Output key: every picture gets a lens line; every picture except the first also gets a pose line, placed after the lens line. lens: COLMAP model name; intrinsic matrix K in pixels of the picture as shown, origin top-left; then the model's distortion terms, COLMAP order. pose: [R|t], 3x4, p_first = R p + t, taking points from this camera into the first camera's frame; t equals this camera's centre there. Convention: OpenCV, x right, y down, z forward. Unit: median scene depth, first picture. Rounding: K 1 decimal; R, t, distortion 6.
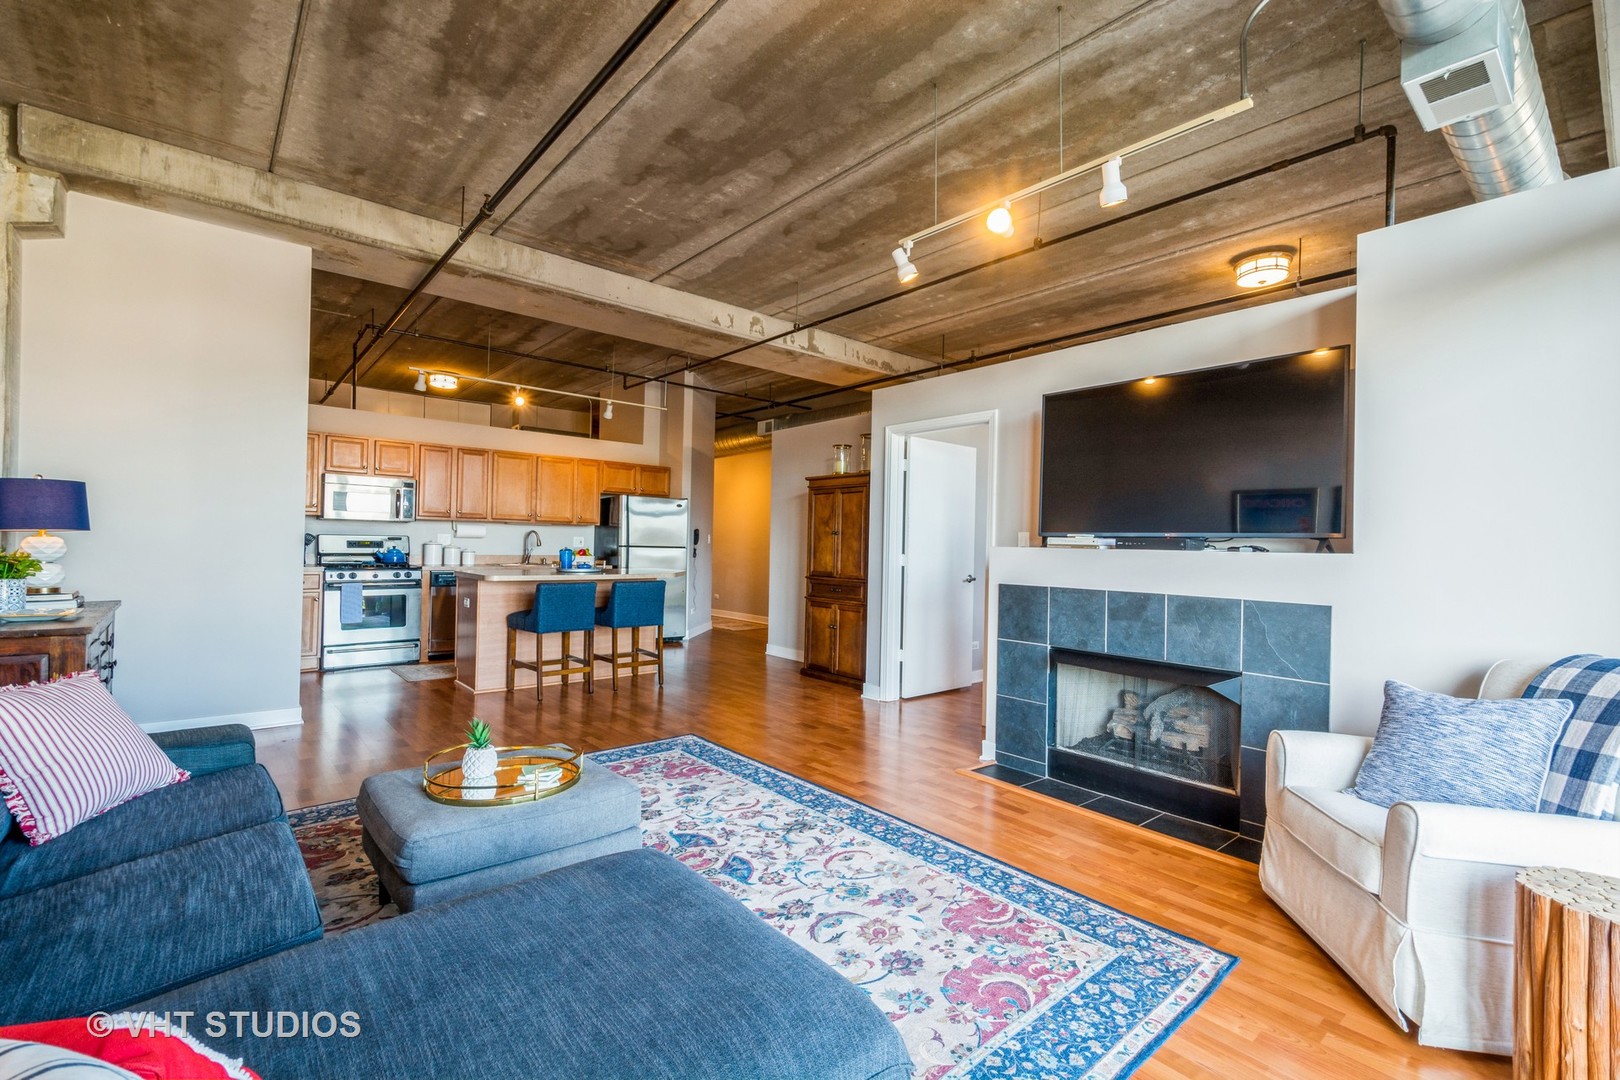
lens RADIAL K [[706.4, 0, 805.9], [0, 706.4, 538.6], [0, 0, 1]] dist [0.026805, -0.009815]
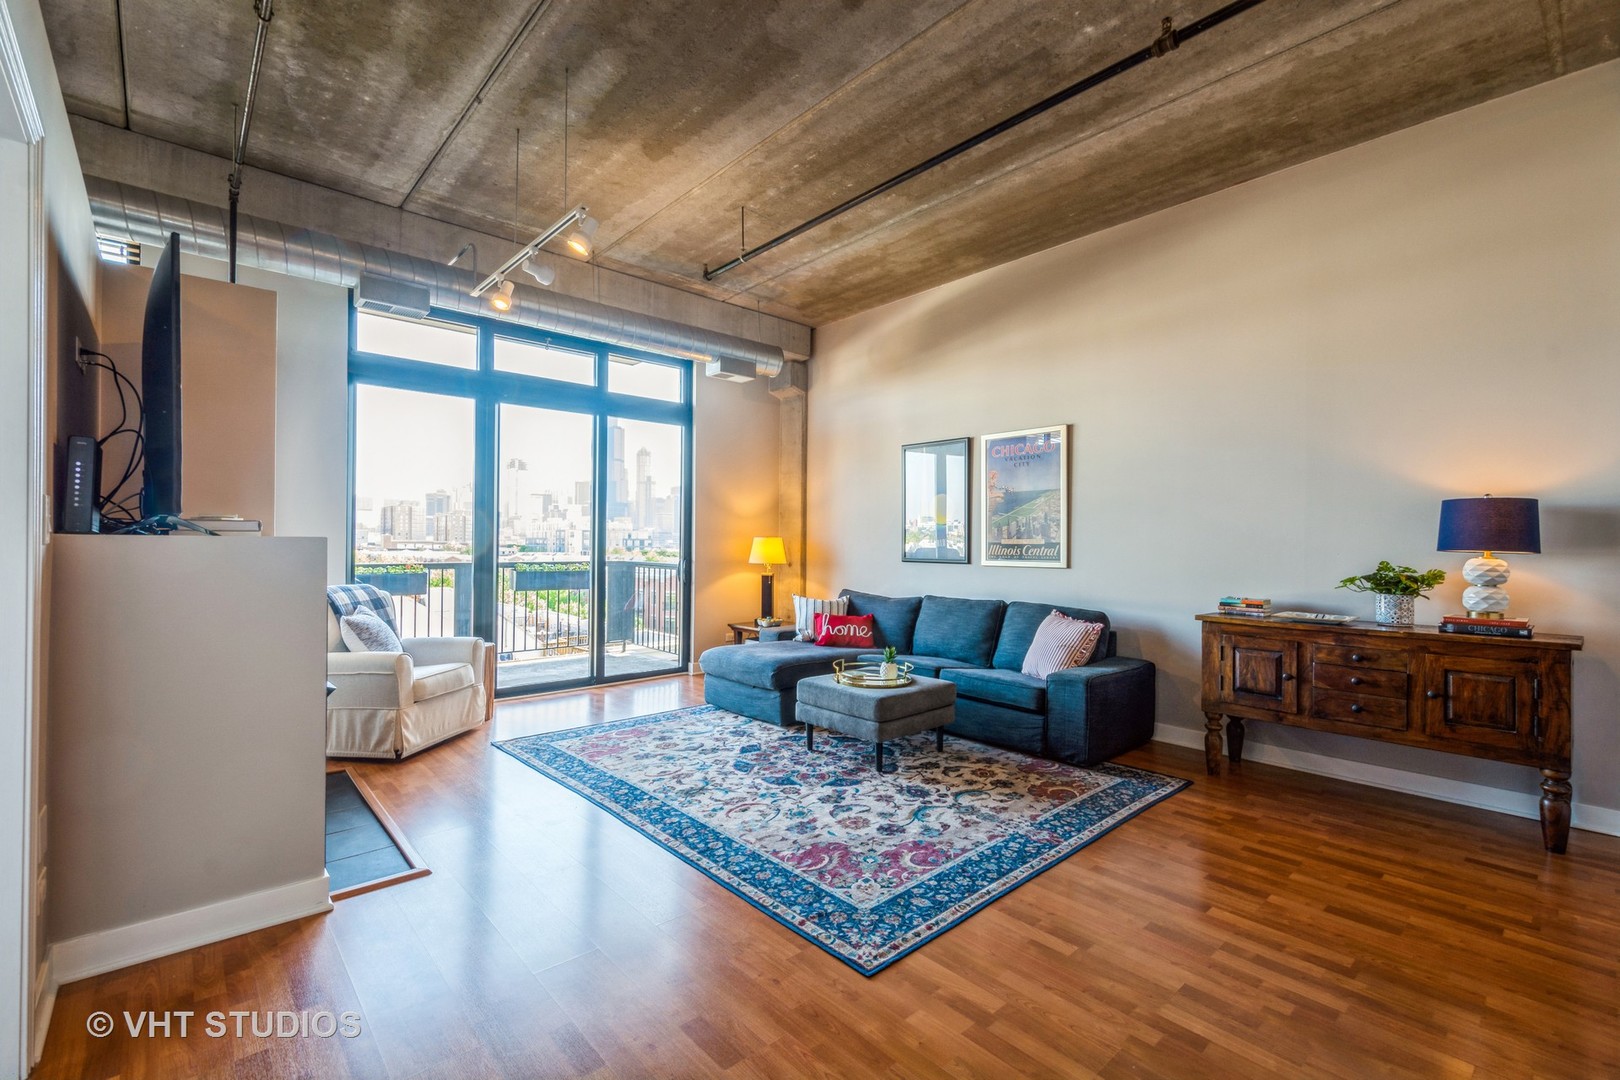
lens RADIAL K [[706.4, 0, 805.9], [0, 706.4, 538.6], [0, 0, 1]] dist [0.026805, -0.009815]
pose [[-0.999275, -0.029726, -0.023766, -0.119929], [-0.029324, 0.999424, -0.017090, 0.011789], [0.024261, -0.016381, -0.999571, 1.688134]]
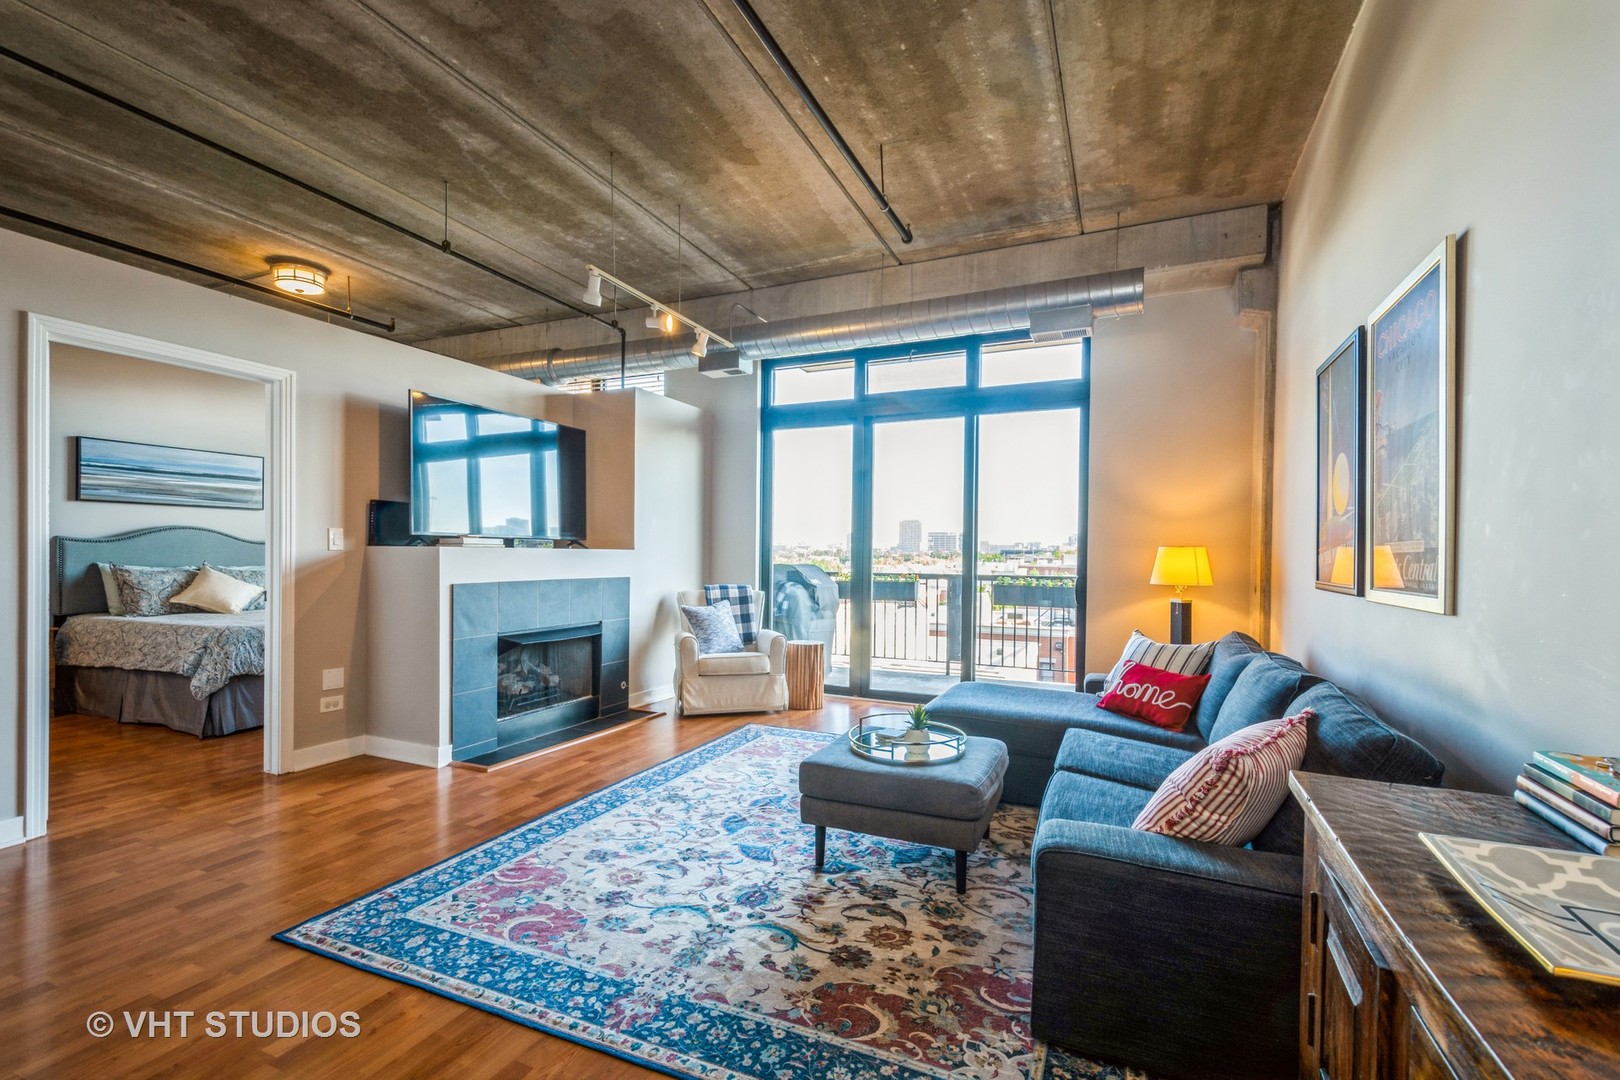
lens RADIAL K [[715.5, 0, 807.1], [0, 715.5, 561.1], [0, 0, 1]] dist [0.016552, -0.000572]
pose [[-0.424911, -0.036013, 0.904519, -0.888882], [-0.026936, 0.999269, 0.027132, -0.009733], [-0.904834, -0.012835, -0.425570, 1.025848]]
